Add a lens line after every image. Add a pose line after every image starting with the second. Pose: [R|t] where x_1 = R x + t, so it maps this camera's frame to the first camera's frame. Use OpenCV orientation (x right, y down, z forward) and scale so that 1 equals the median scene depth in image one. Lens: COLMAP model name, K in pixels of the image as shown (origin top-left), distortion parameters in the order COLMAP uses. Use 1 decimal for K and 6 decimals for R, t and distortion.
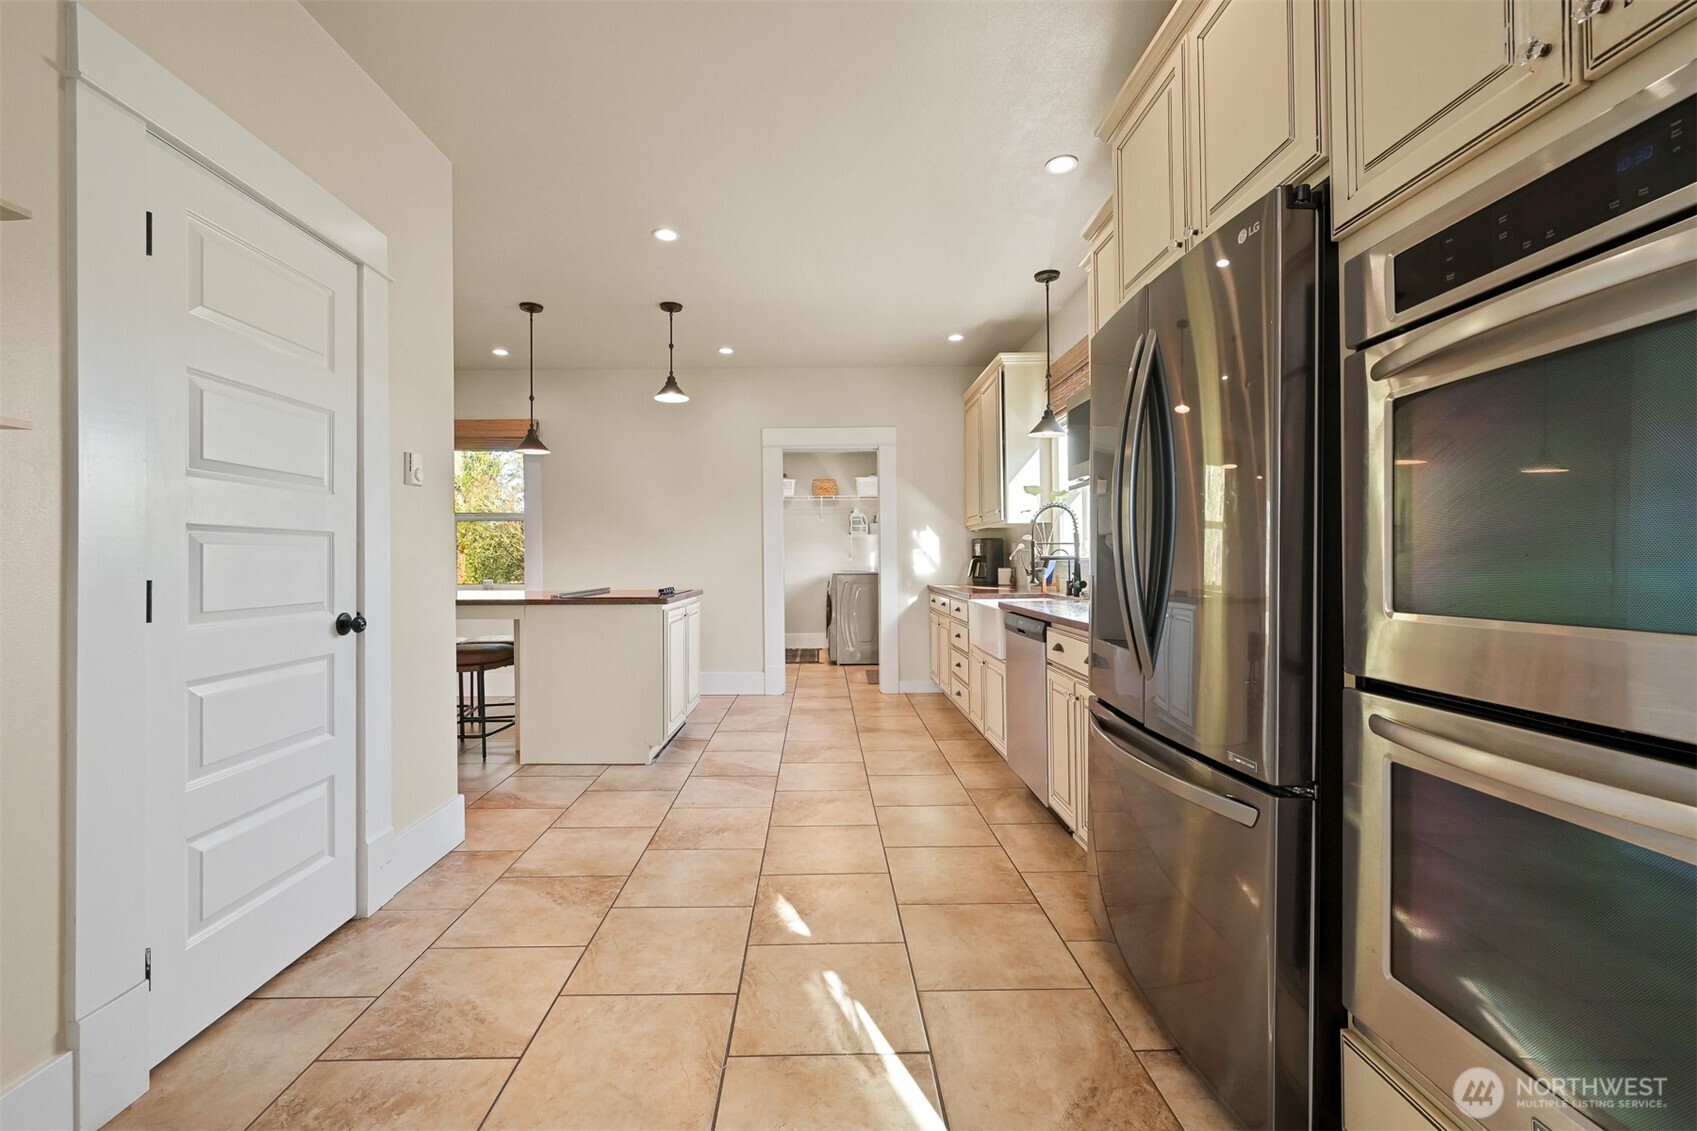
lens RADIAL K [[702.1, 0, 820.1], [0, 702.1, 556.1], [0, 0, 1]] dist [0.000441, 0.000013]
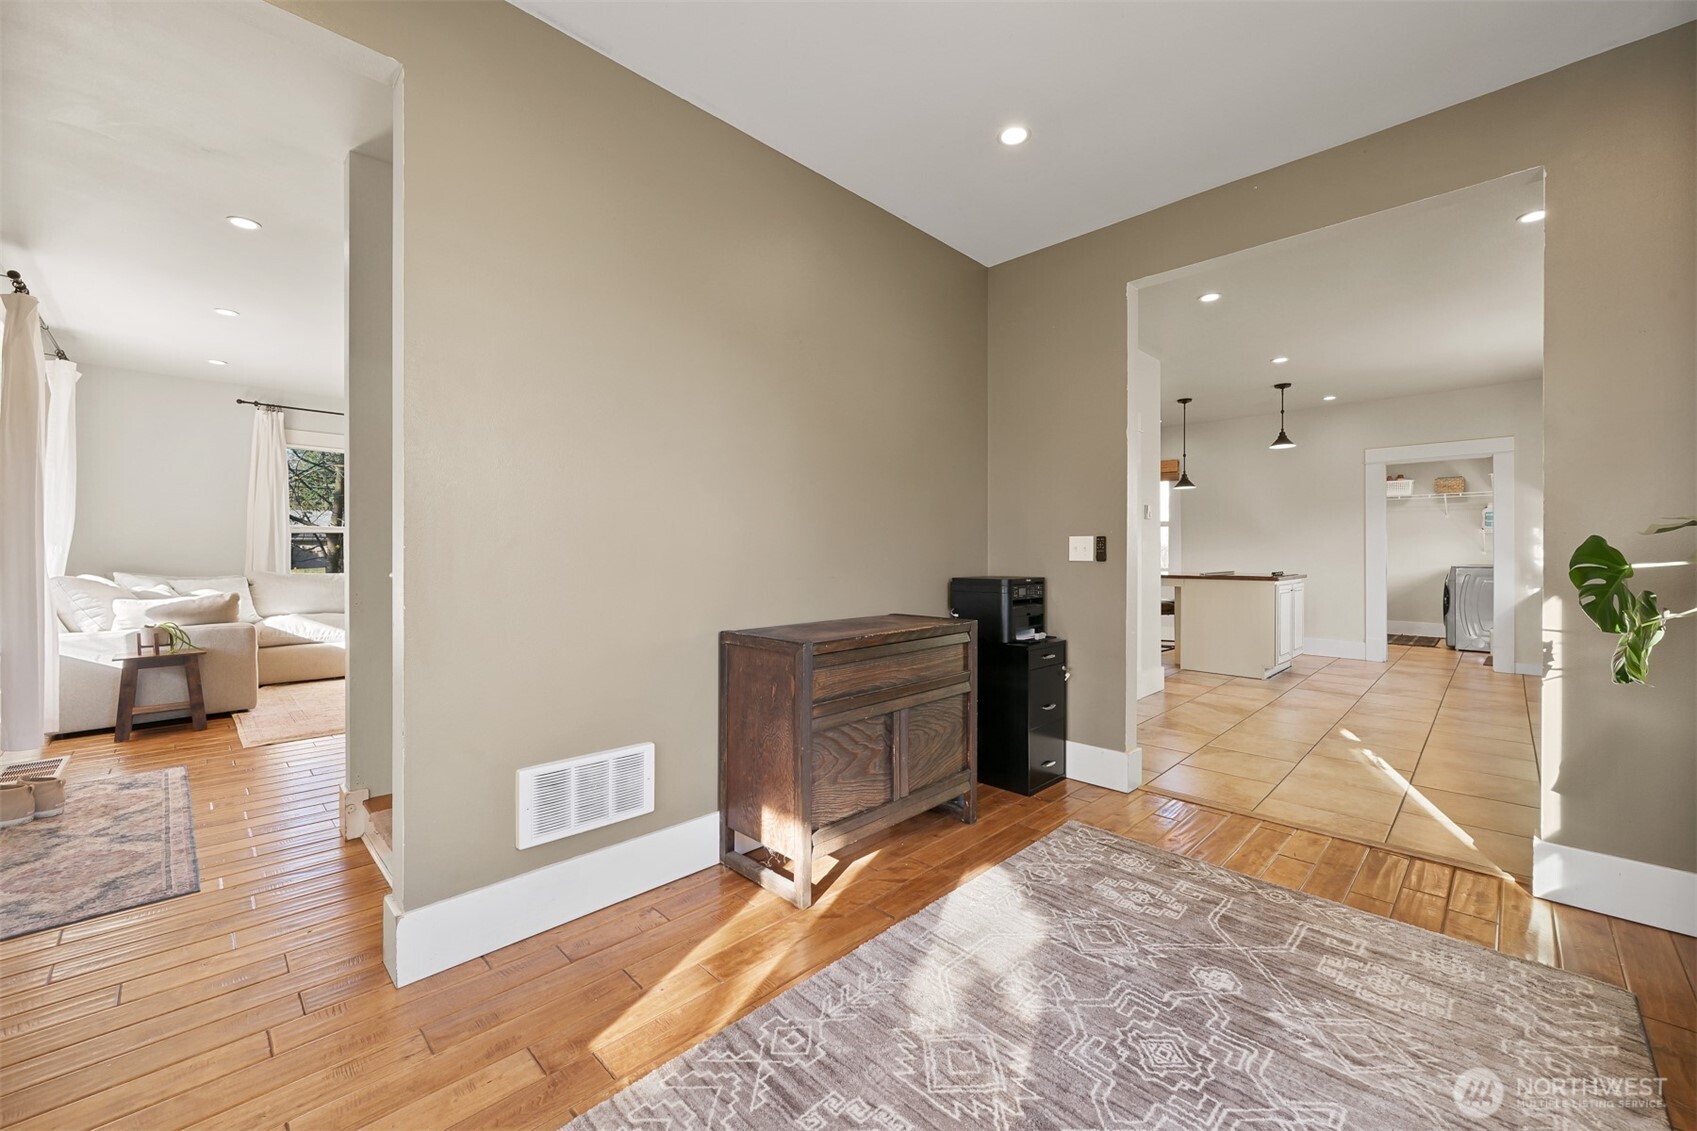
lens RADIAL K [[664.5, 0, 852.2], [0, 664.5, 554.5], [0, 0, 1]] dist [-0.001255, -0.000126]
pose [[0.713312, 0.009228, -0.700786, 0.142118], [-0.002361, 0.999939, 0.010764, -0.005952], [0.700843, -0.006023, 0.713290, -0.722973]]
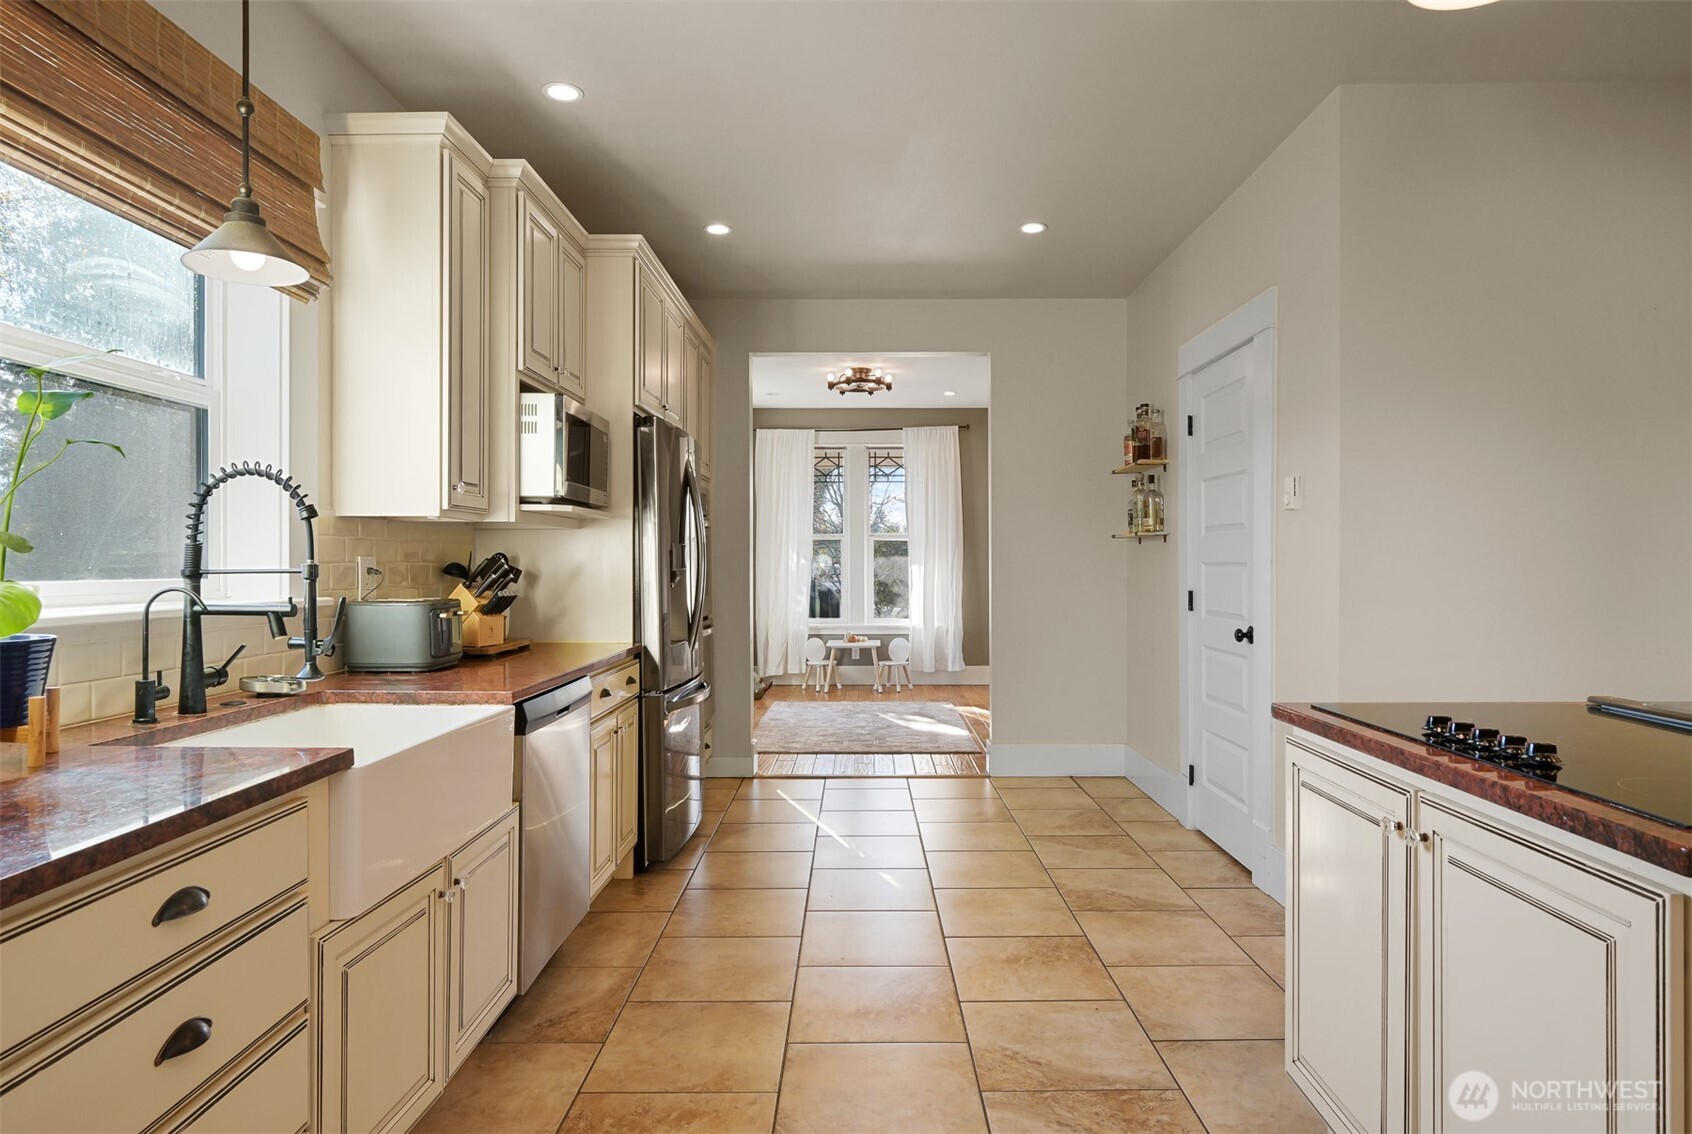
lens RADIAL K [[983.1, 0, 846.0], [0, 983.1, 567.0], [0, 0, 1]] dist [-0.002750, 0.001073]
pose [[-0.999877, 0.009496, 0.012507, 0.012486], [0.009497, 0.999955, 0.000082, -0.016850], [-0.012505, 0.000201, -0.999922, 1.459672]]
